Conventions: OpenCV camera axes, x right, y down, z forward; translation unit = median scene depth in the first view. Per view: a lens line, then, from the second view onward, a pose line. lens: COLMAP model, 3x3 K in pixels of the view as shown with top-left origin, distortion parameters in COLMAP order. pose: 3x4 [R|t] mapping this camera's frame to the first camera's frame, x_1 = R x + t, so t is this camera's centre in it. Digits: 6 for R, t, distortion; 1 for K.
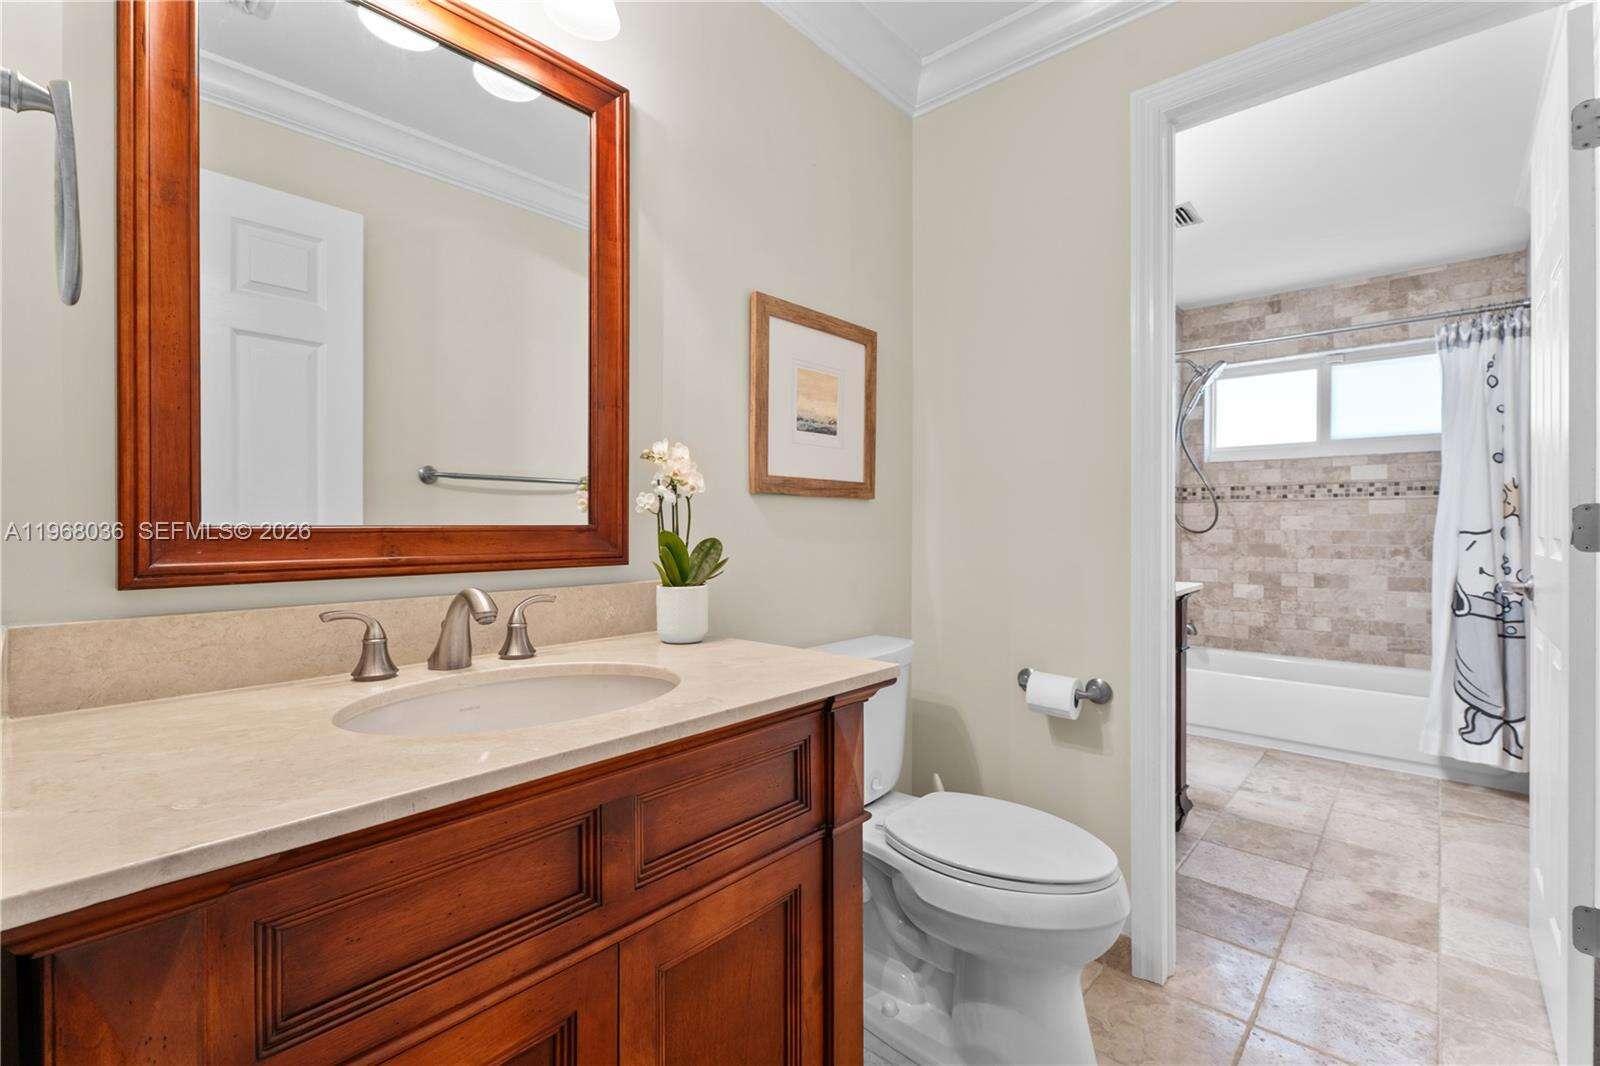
lens RADIAL K [[715.1, 0, 800.2], [0, 715.1, 528.7], [0, 0, 1]] dist [-0.001306, -0.000597]
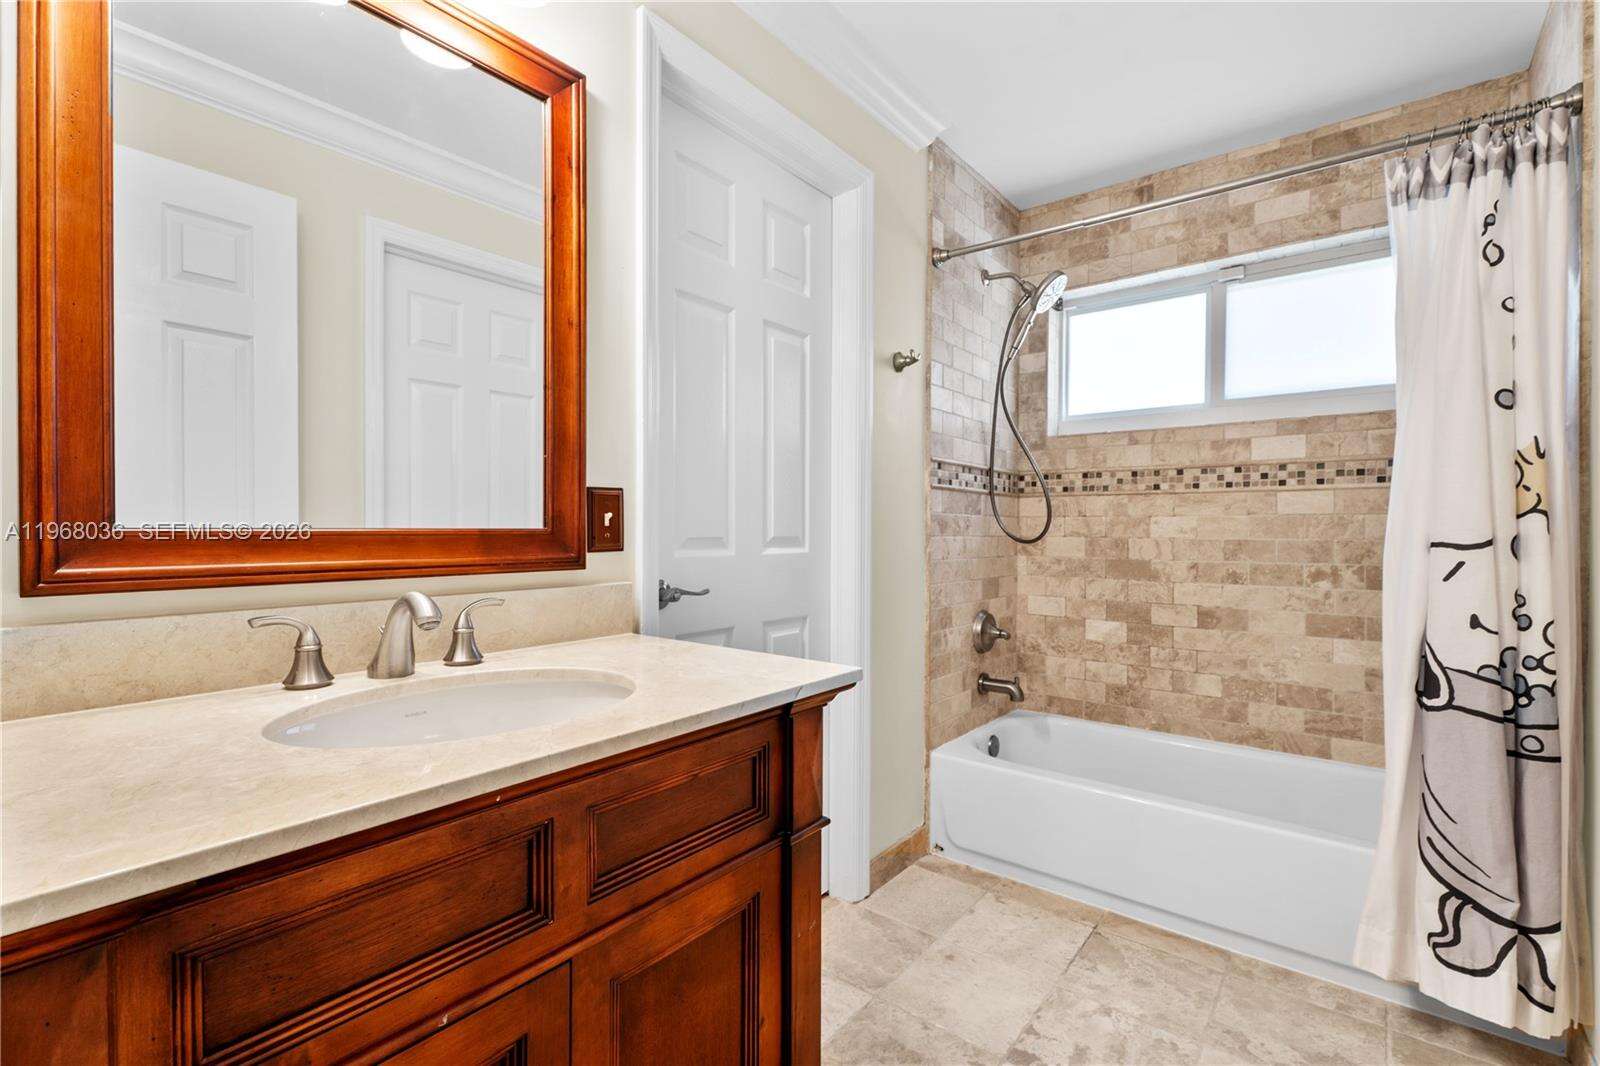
lens RADIAL K [[712.3, 0, 806.4], [0, 712.3, 535.9], [0, 0, 1]] dist [-0.000872, 0.000355]
pose [[0.998109, 0.005320, 0.061240, 0.334602], [-0.005426, 0.999984, 0.001563, 0.000220], [-0.061231, -0.001893, 0.998122, 0.389256]]
